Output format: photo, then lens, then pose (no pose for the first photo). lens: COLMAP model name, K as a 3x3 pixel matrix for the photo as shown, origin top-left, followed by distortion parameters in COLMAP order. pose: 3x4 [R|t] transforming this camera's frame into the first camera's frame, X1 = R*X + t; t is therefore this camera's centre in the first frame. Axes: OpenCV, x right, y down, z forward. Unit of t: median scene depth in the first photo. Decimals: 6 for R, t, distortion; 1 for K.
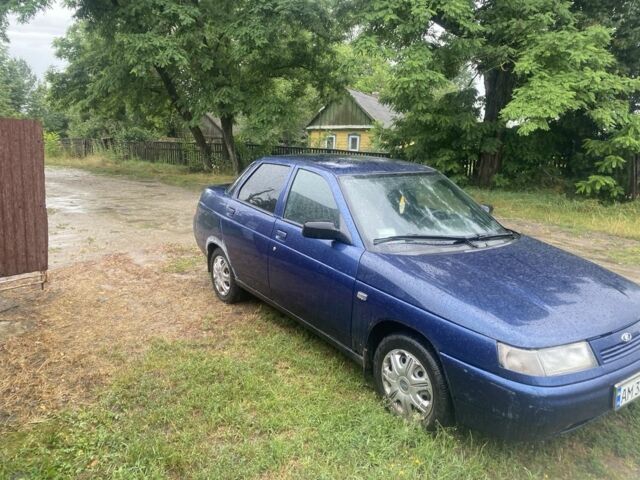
lens RADIAL K [[510.7, 0, 320.0], [0, 510.7, 240.0], [0, 0, 1]] dist [0.037861, -0.000162]
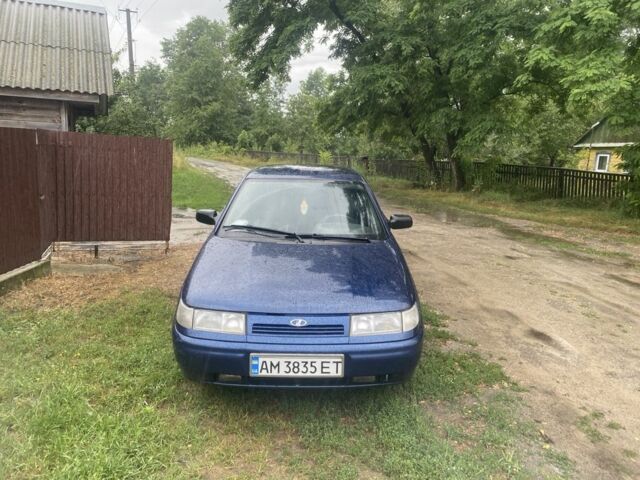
lens RADIAL K [[510.7, 0, 320.0], [0, 510.7, 240.0], [0, 0, 1]] dist [0.037861, -0.000162]
pose [[0.818254, 0.103305, -0.565499, 0.192643], [-0.124397, 0.992232, 0.001263, 0.000306], [0.561236, 0.069313, 0.824748, 0.010799]]
